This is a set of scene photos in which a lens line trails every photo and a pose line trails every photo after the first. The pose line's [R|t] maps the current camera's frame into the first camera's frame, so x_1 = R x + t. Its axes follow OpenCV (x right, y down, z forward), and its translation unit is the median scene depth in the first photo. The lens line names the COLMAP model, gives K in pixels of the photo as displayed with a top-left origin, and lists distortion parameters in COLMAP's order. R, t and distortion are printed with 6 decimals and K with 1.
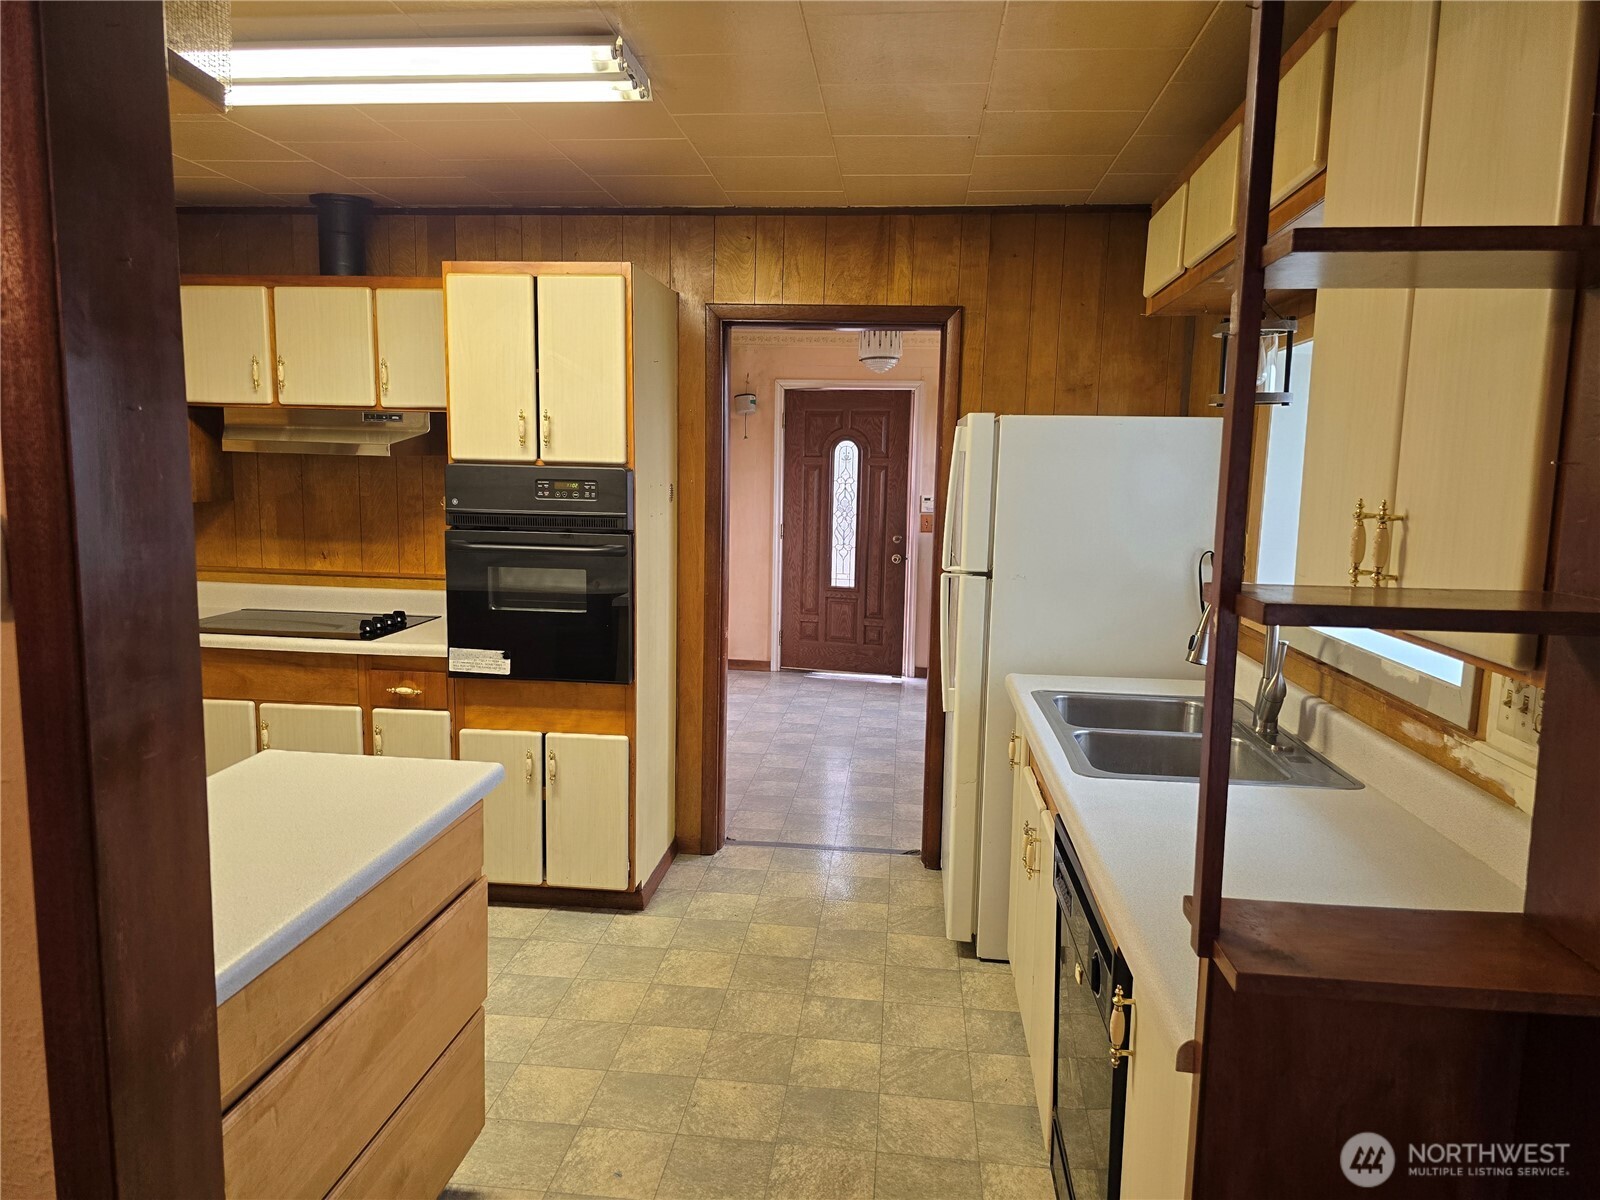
lens RADIAL K [[1057.2, 0, 795.5], [0, 1057.2, 604.3], [0, 0, 1]] dist [0.084312, -0.093892]
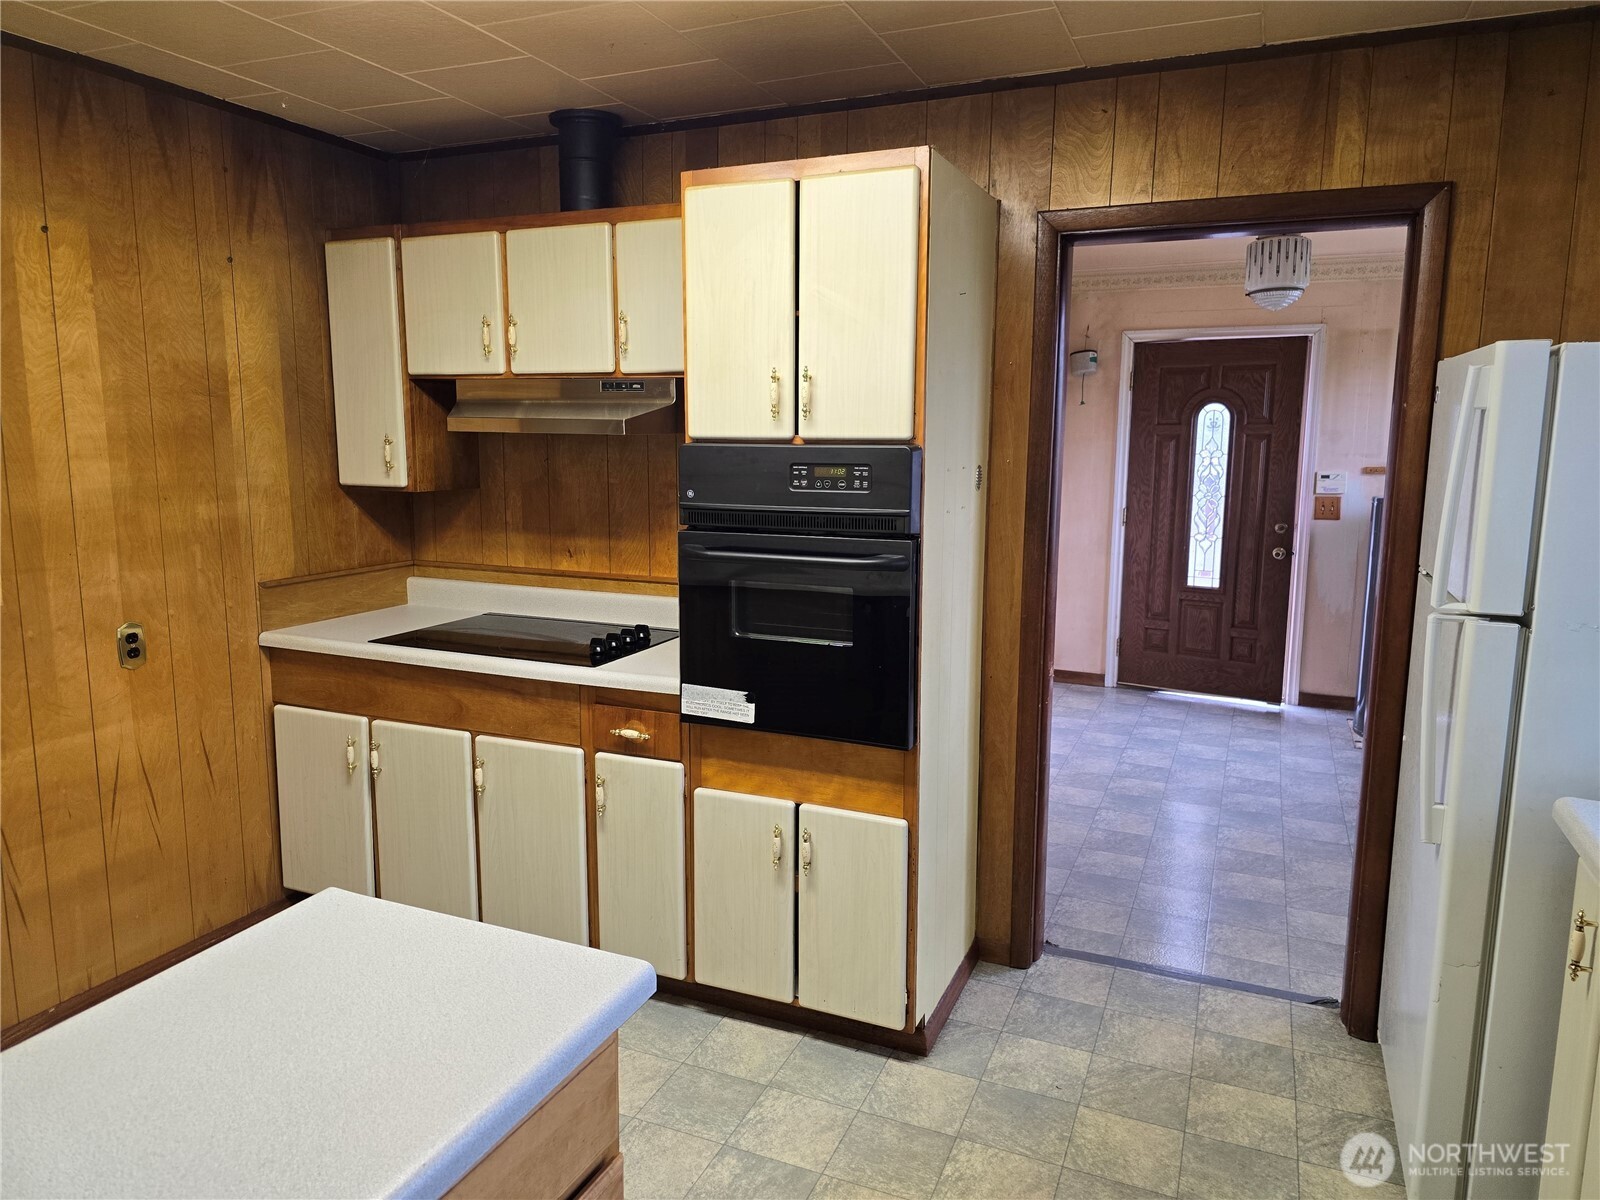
lens RADIAL K [[1068.9, 0, 804.0], [0, 1068.9, 595.7], [0, 0, 1]] dist [0.092458, -0.096586]
pose [[0.957522, 0.029029, -0.286894, -0.019134], [-0.024688, 0.999520, 0.018738, -0.035524], [0.287300, -0.010859, 0.957779, 0.260149]]
